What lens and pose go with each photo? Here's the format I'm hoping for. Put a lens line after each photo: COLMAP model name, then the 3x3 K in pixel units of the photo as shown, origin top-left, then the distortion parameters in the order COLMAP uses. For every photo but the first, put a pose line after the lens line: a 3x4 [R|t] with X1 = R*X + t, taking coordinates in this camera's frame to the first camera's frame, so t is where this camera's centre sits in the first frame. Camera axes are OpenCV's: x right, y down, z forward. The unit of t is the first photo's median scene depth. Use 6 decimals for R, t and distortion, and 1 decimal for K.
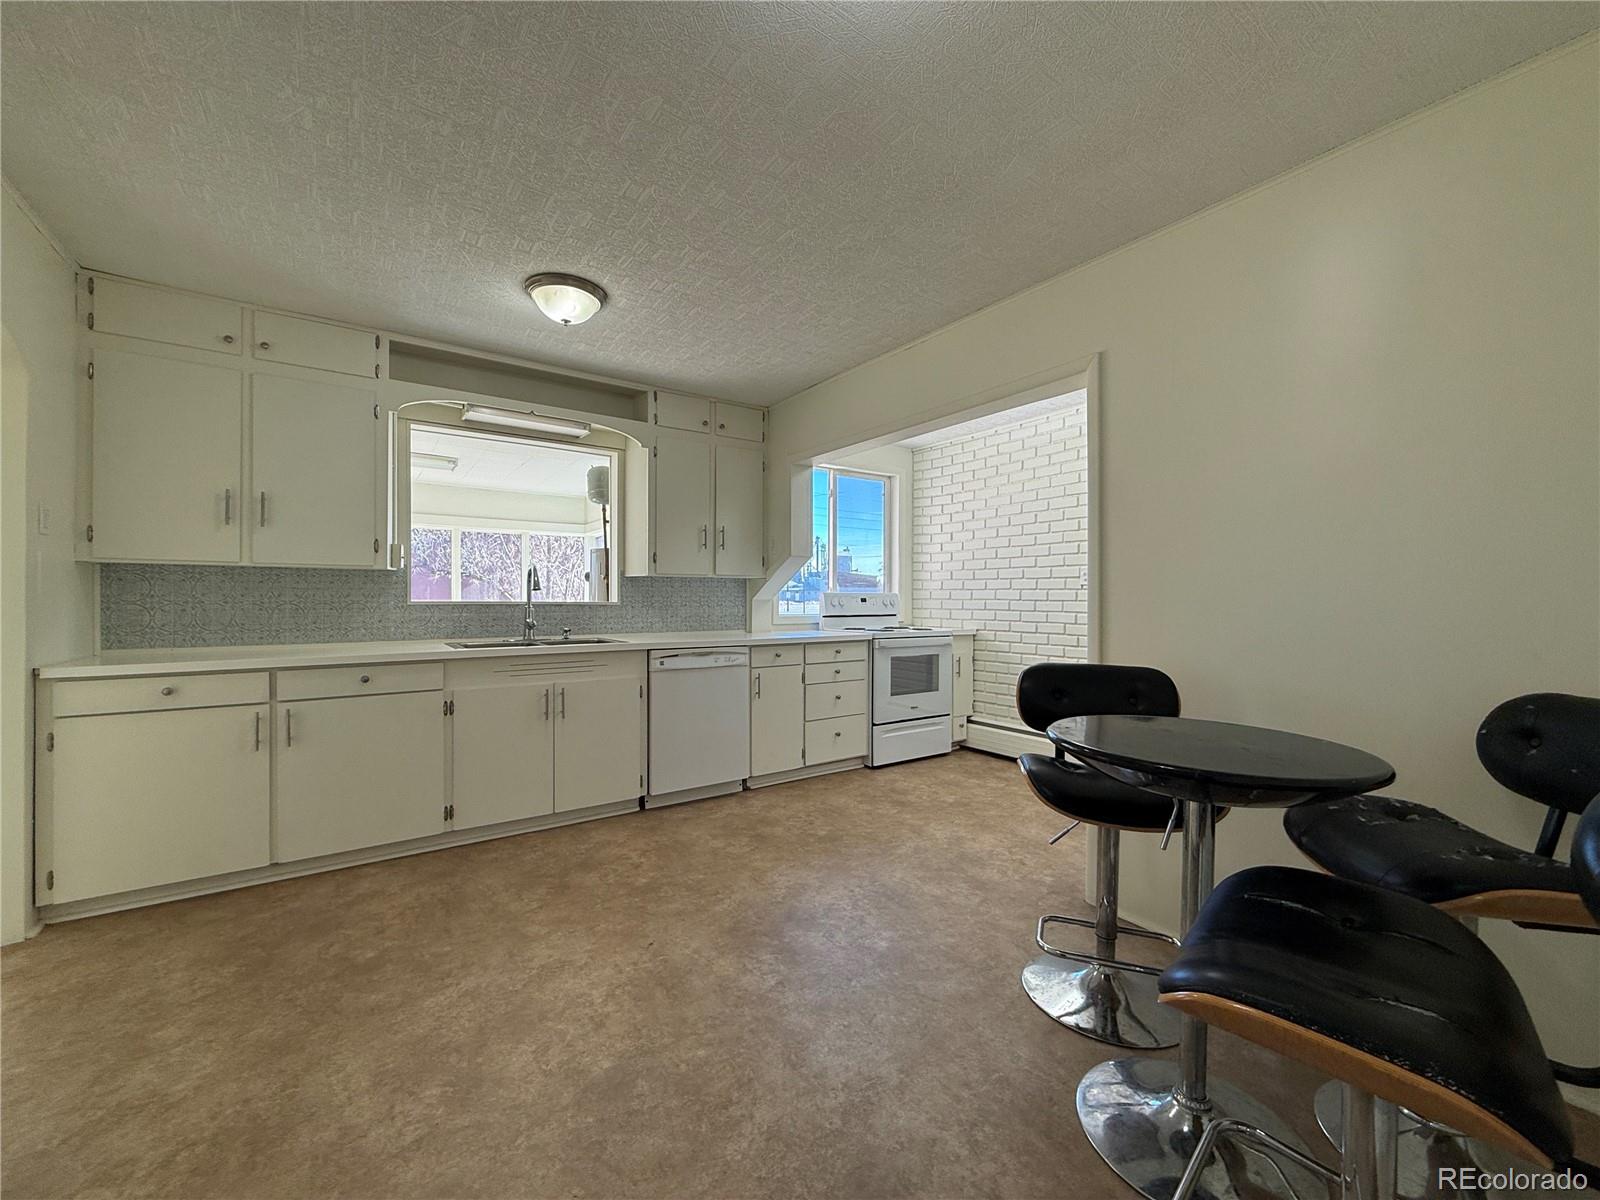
lens RADIAL K [[635.6, 0, 794.5], [0, 635.6, 600.7], [0, 0, 1]] dist [0.001148, 0.000134]
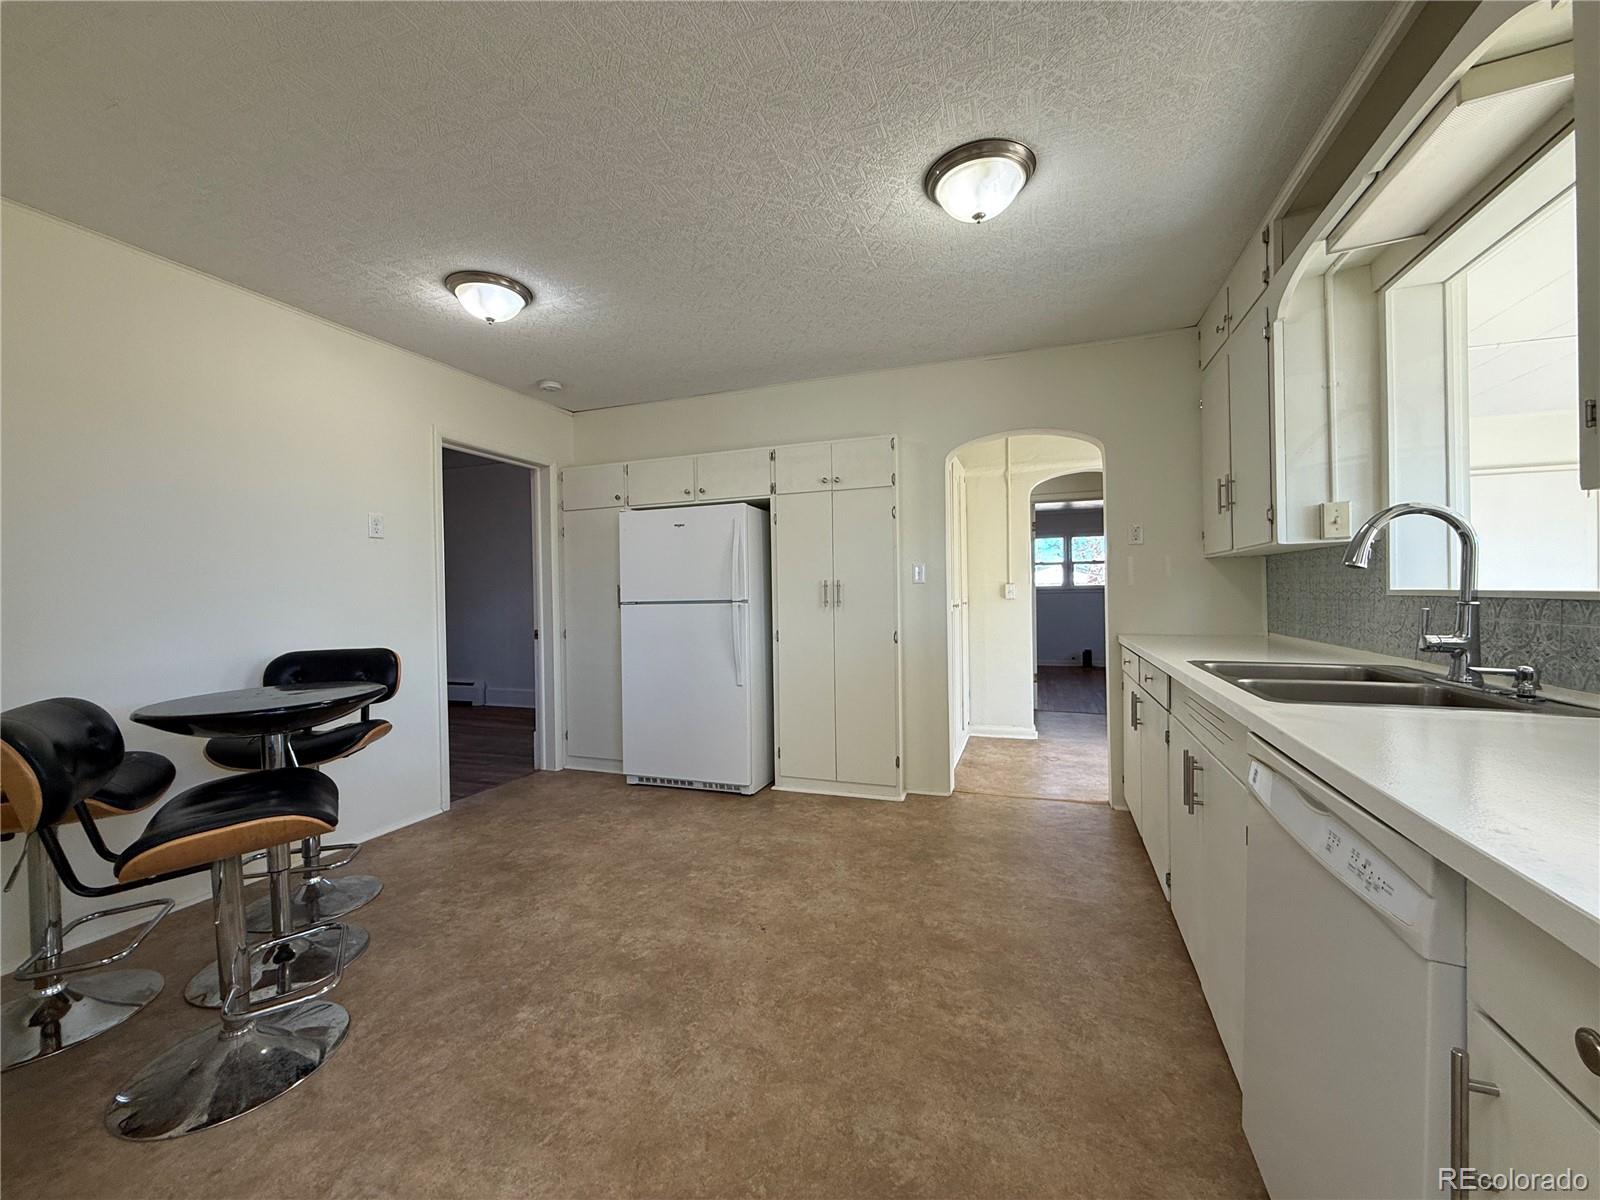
lens RADIAL K [[635.6, 0, 798.4], [0, 635.6, 598.1], [0, 0, 1]] dist [0.001148, 0.000134]
pose [[-0.819716, 0.017389, -0.572506, 0.192106], [0.013322, 0.999847, 0.011294, -0.004610], [0.572615, 0.001631, -0.819823, 1.169263]]
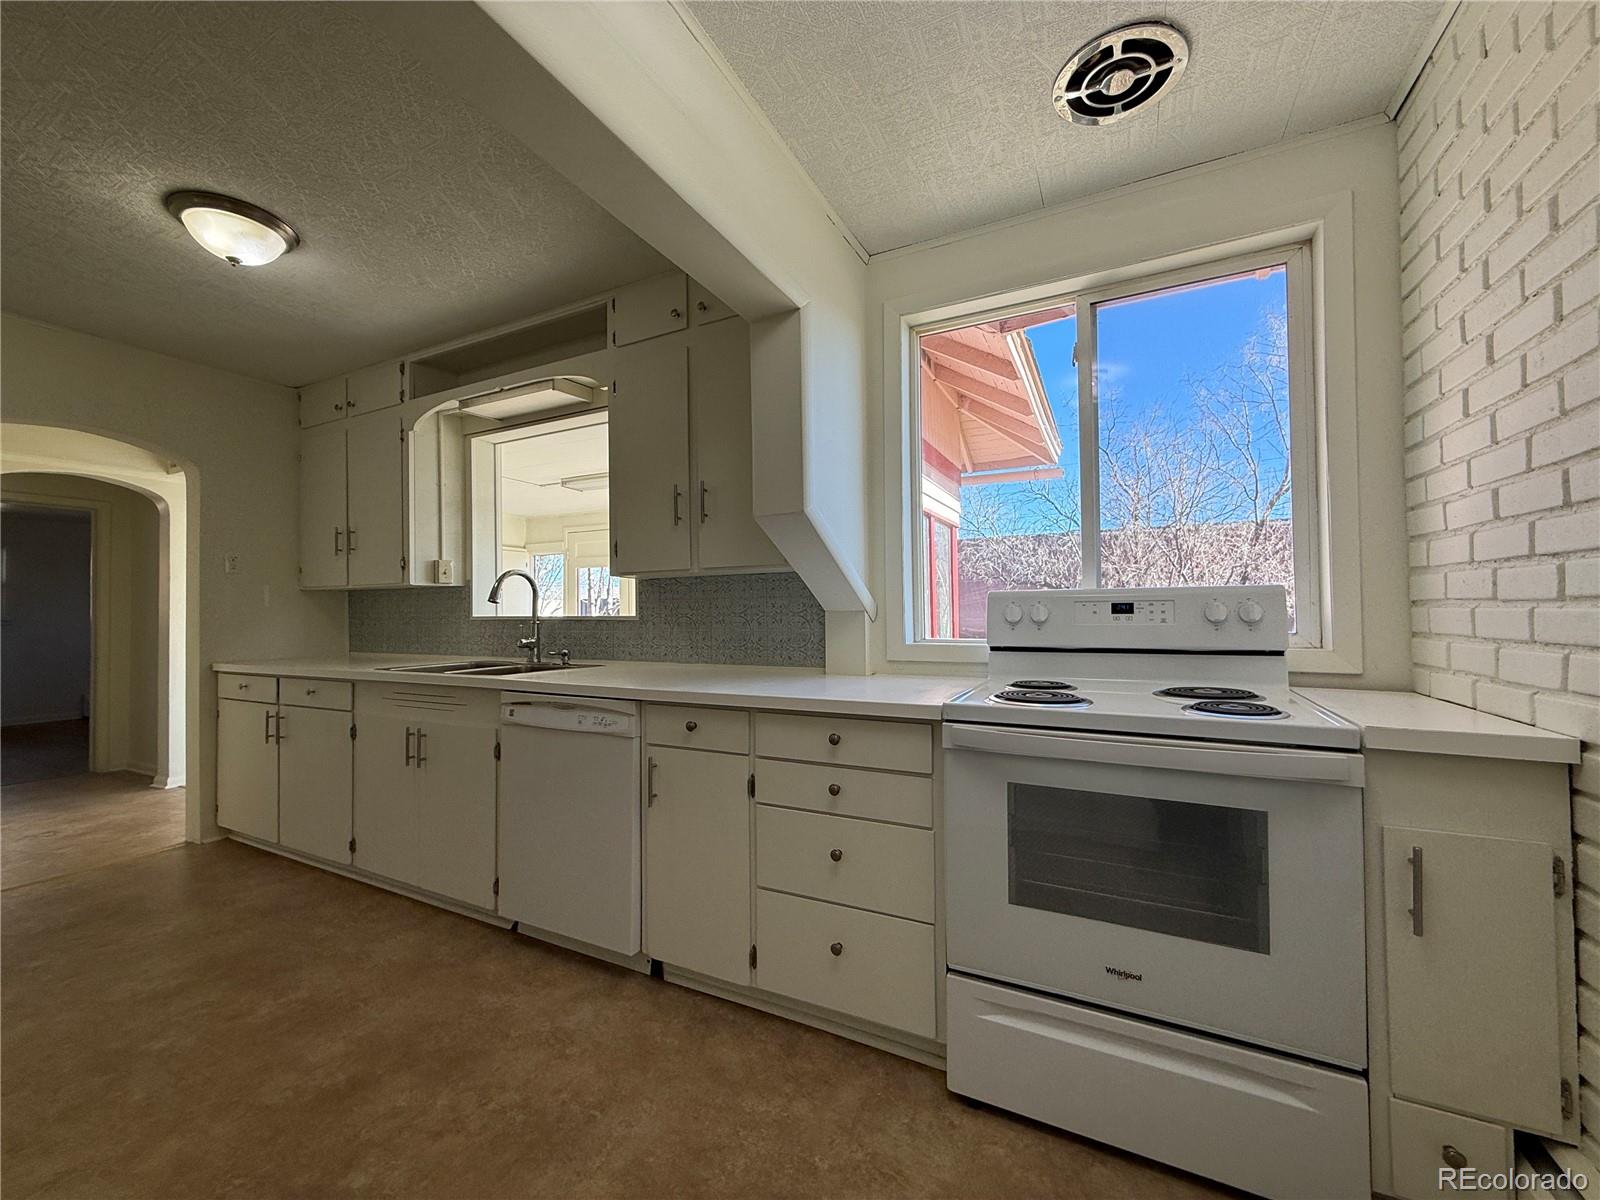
lens RADIAL K [[635.6, 0, 795.6], [0, 635.6, 601.4], [0, 0, 1]] dist [0.001148, 0.000134]
pose [[0.473243, -0.019916, -0.880707, 0.506759], [0.007755, 0.999800, -0.018442, -0.000075], [0.880898, 0.001897, 0.473303, 0.972882]]
